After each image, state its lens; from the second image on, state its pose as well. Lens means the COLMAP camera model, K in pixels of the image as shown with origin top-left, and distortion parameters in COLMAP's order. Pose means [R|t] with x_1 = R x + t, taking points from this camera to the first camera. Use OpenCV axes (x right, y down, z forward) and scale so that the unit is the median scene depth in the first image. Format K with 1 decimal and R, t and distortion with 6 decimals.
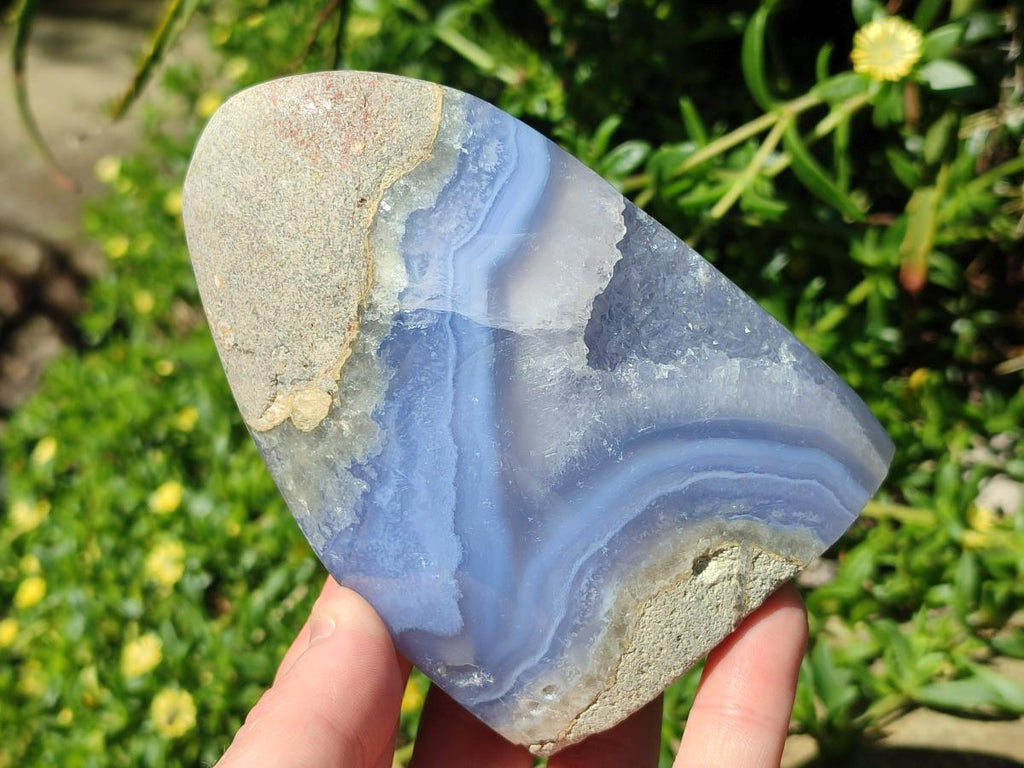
lens RADIAL K [[1490.6, 0, 507.7], [0, 1490.6, 388.3], [0, 0, 1]] dist [0.347312, -2.703221]
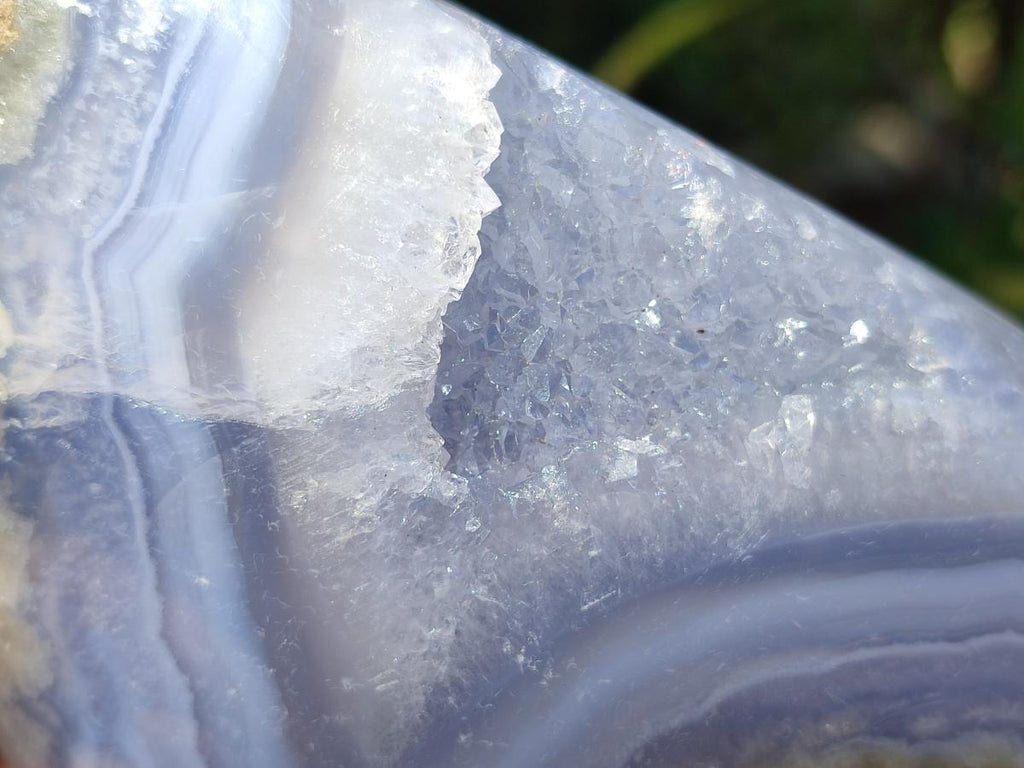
lens RADIAL K [[1506.1, 0, 512.0], [0, 1506.1, 384.0], [0, 0, 1]] dist [0.326033, -2.189376]
pose [[0.982222, -0.108615, -0.153109, 0.142343], [0.136893, 0.972527, 0.188286, -0.120162], [0.128452, -0.205898, 0.970106, 0.588102]]
